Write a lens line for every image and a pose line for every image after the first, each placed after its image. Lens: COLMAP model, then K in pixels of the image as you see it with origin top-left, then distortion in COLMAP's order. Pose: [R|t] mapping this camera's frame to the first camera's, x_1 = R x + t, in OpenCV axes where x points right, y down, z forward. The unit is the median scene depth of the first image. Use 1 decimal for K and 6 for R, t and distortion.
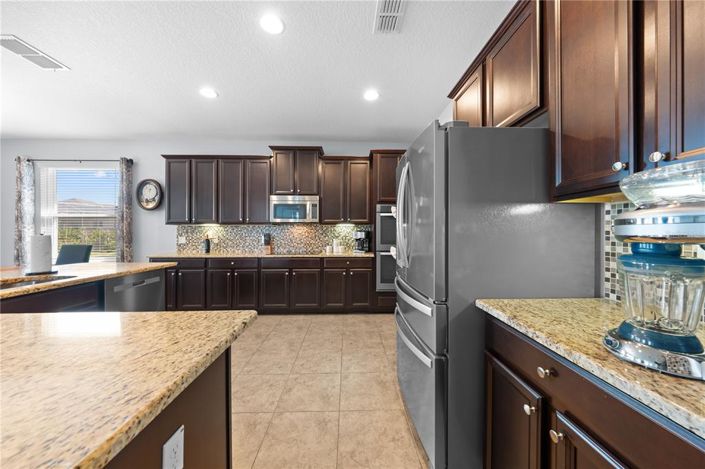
lens RADIAL K [[238.9, 0, 354.2], [0, 238.9, 232.7], [0, 0, 1]] dist [-0.002126, -0.000031]
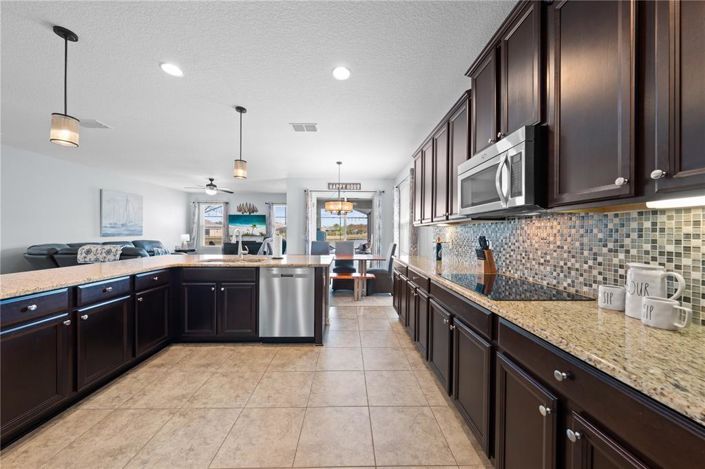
lens RADIAL K [[238.9, 0, 353.9], [0, 238.9, 233.6], [0, 0, 1]] dist [-0.002126, -0.000031]
pose [[-0.002776, 0.001715, -0.999995, 0.182949], [-0.005033, 0.999986, 0.001729, -0.003901], [0.999983, 0.005037, -0.002767, 0.758910]]
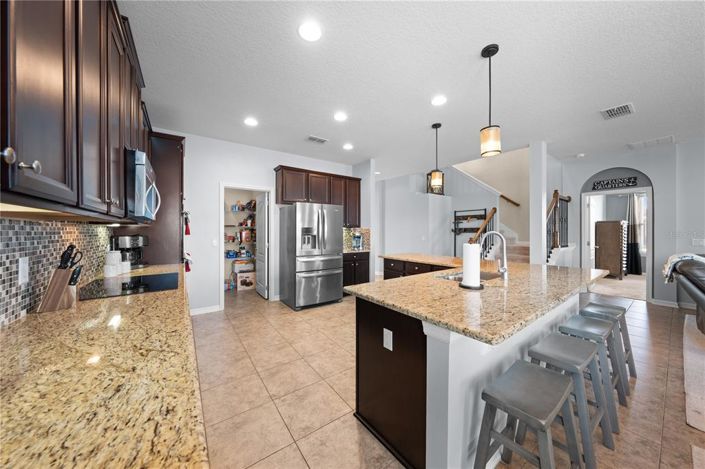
lens RADIAL K [[238.9, 0, 353.8], [0, 238.9, 230.9], [0, 0, 1]] dist [-0.002126, -0.000031]
pose [[-0.565551, 0.003345, 0.824706, -0.891208], [0.000613, 0.999993, -0.003636, -0.016869], [-0.824713, -0.001551, -0.565550, 0.924171]]
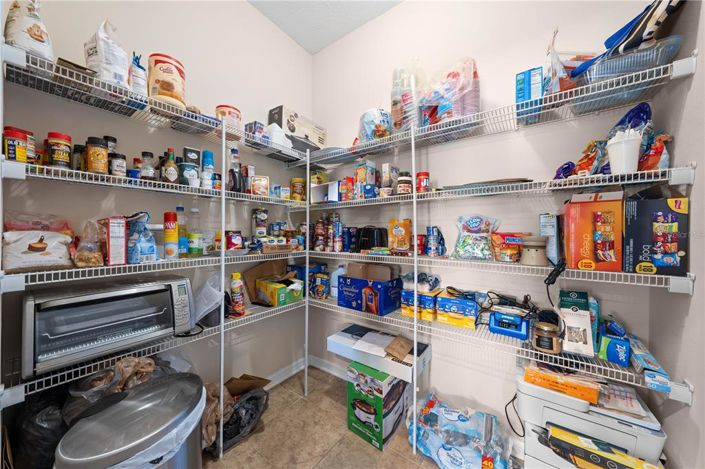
lens RADIAL K [[238.9, 0, 352.1], [0, 238.9, 230.1], [0, 0, 1]] dist [-0.002126, -0.000031]
pose [[0.617925, 0.007032, 0.786206, 0.344320], [-0.010488, 0.999945, -0.000701, 0.008834], [-0.786167, -0.007812, 0.617964, 0.685395]]
